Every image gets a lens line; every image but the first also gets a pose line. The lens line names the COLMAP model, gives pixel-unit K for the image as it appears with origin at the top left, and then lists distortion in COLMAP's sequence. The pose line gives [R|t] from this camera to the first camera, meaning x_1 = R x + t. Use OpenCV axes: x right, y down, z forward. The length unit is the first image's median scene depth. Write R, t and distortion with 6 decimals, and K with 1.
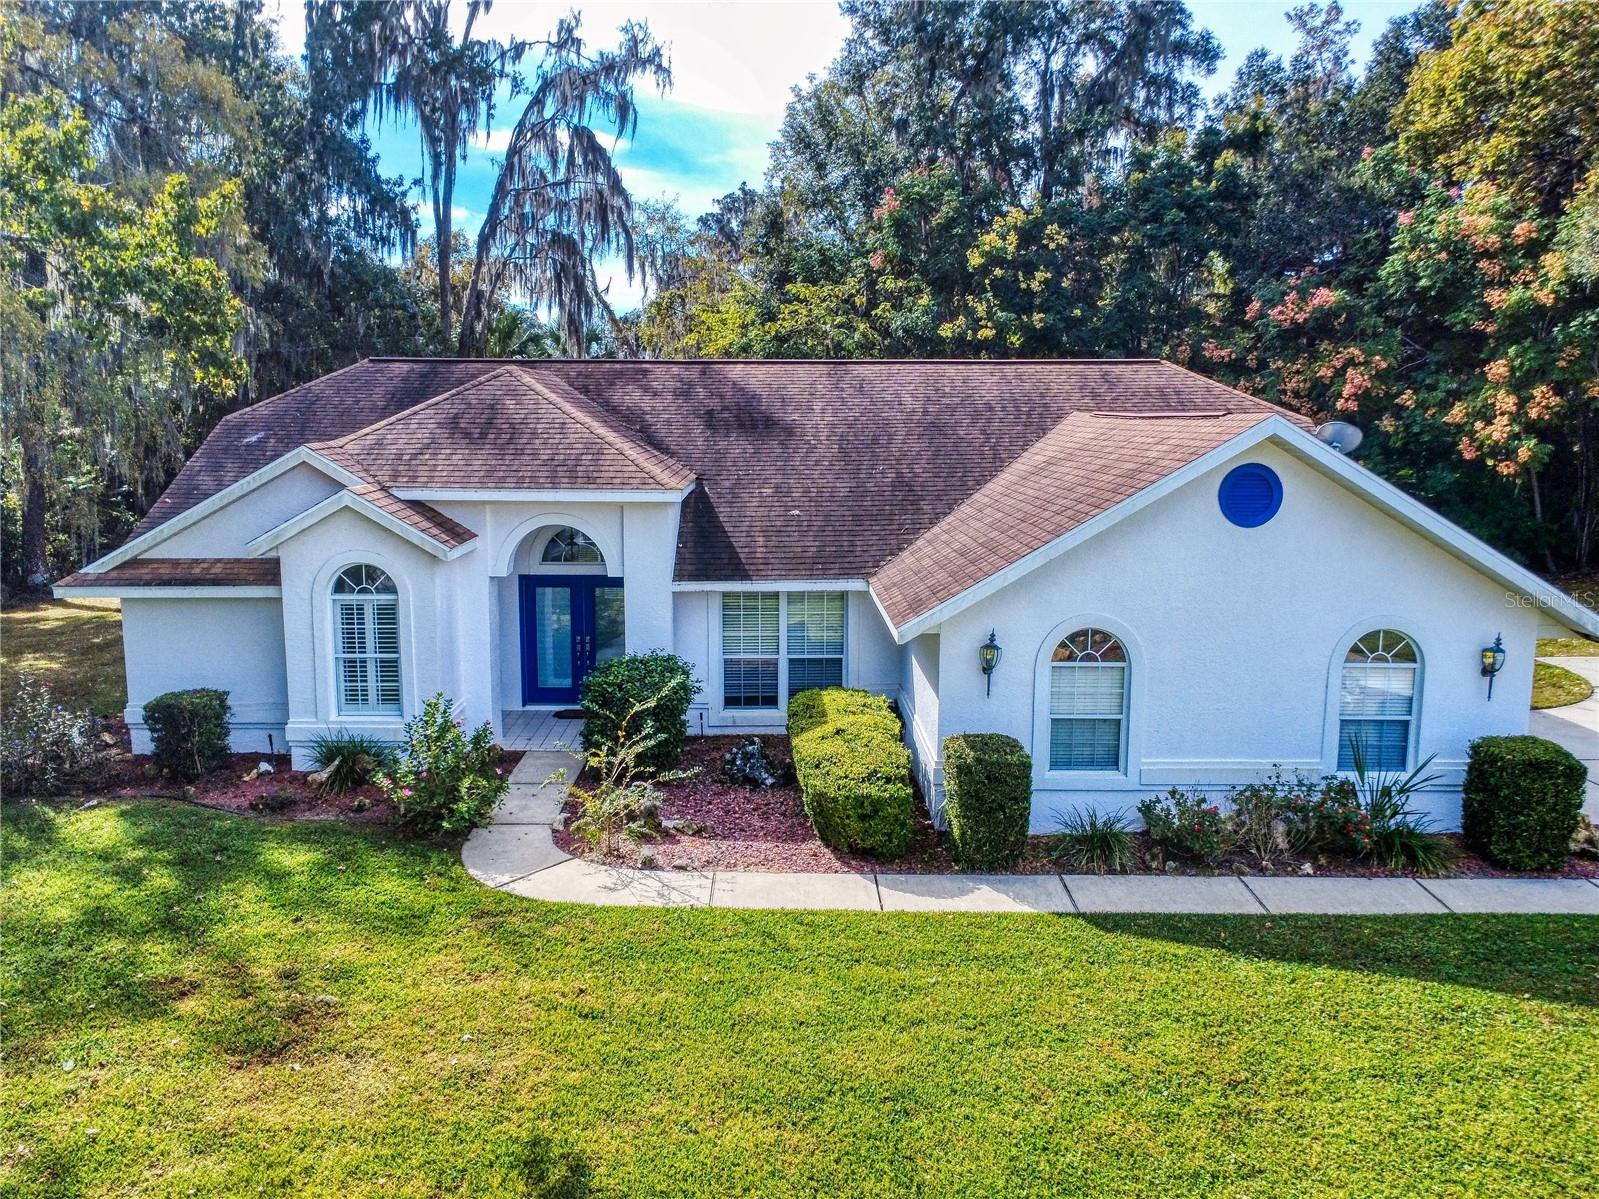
lens RADIAL K [[1252.3, 0, 775.6], [0, 1252.3, 602.9], [0, 0, 1]] dist [0.004438, -0.004670]
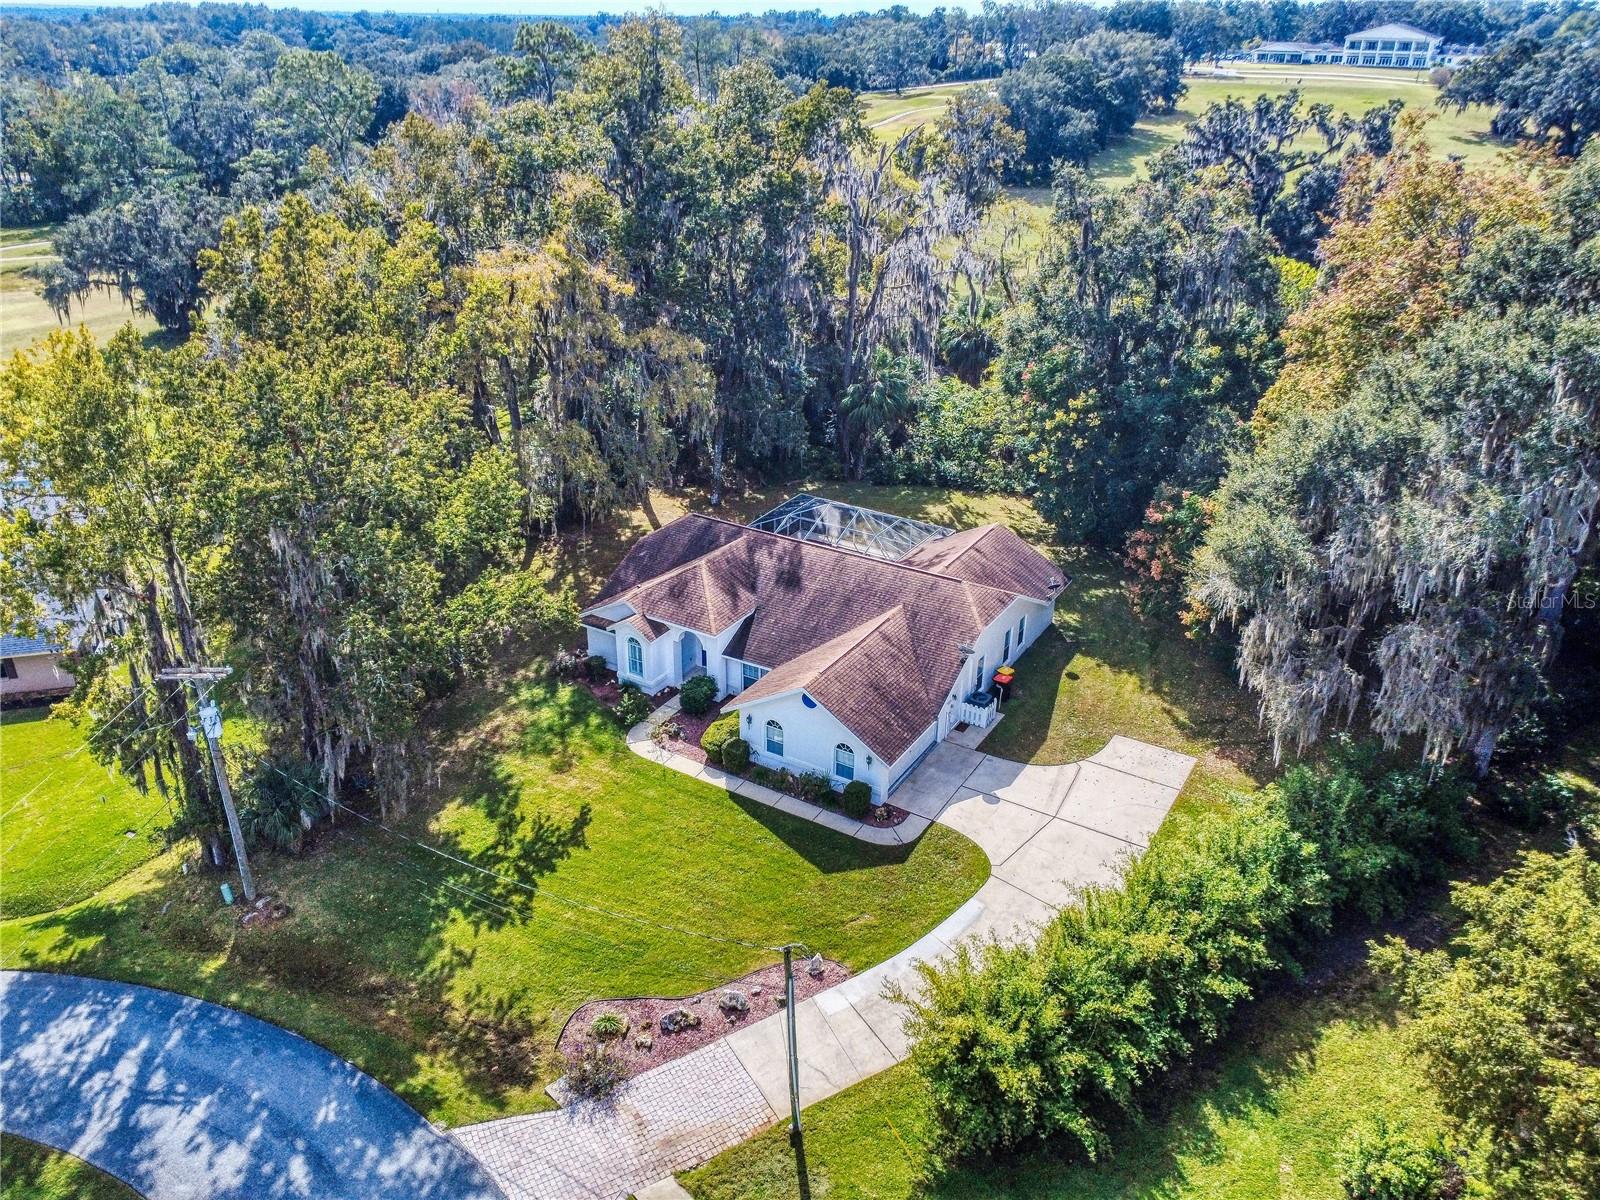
lens RADIAL K [[1203.5, 0, 802.0], [0, 1203.5, 601.5], [0, 0, 1]] dist [-0.000204, 0.011563]
pose [[0.854203, 0.234594, -0.464008, 1.609424], [-0.089010, 0.945231, 0.314031, -1.218734], [0.512264, -0.226945, 0.828300, -1.536488]]
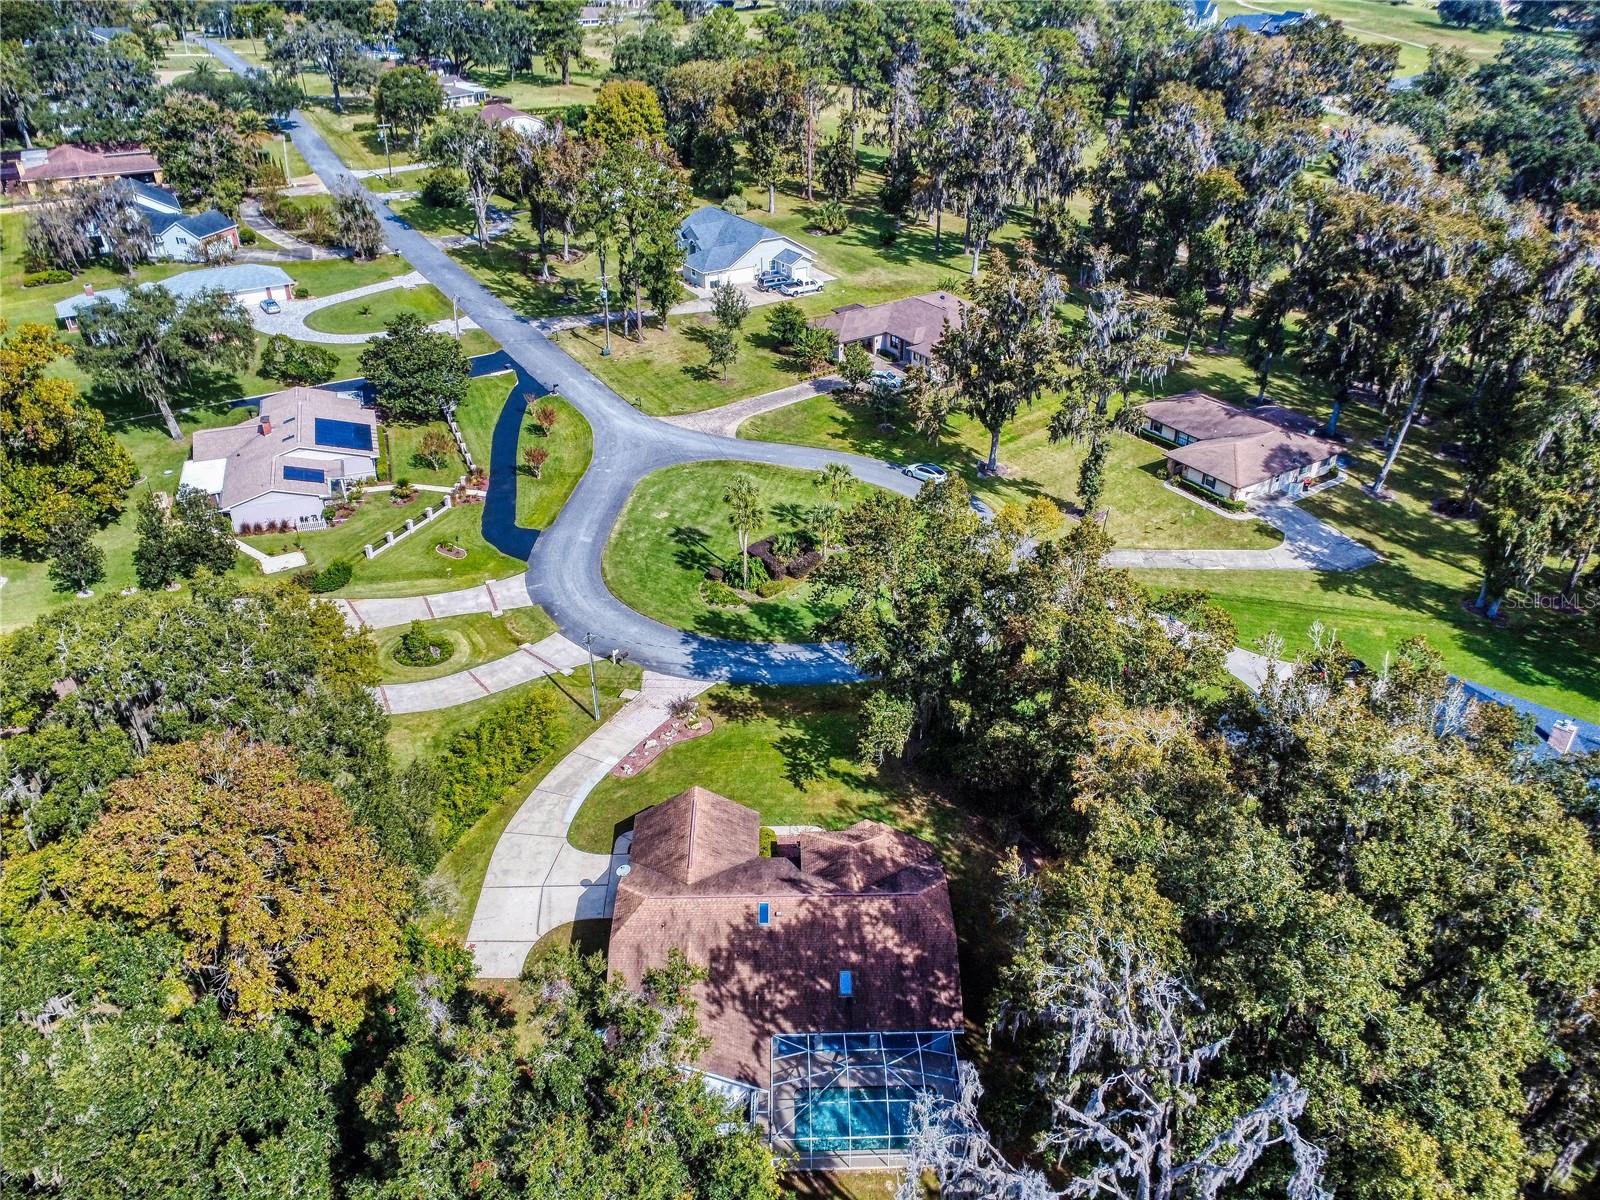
lens RADIAL K [[1207.4, 0, 804.5], [0, 1207.4, 598.9], [0, 0, 1]] dist [0.008419, -0.007094]
pose [[-0.999834, 0.006241, -0.017129, -0.017124], [-0.006109, 0.770529, 0.637376, -3.626387], [0.017176, 0.637375, -0.770363, 3.925258]]
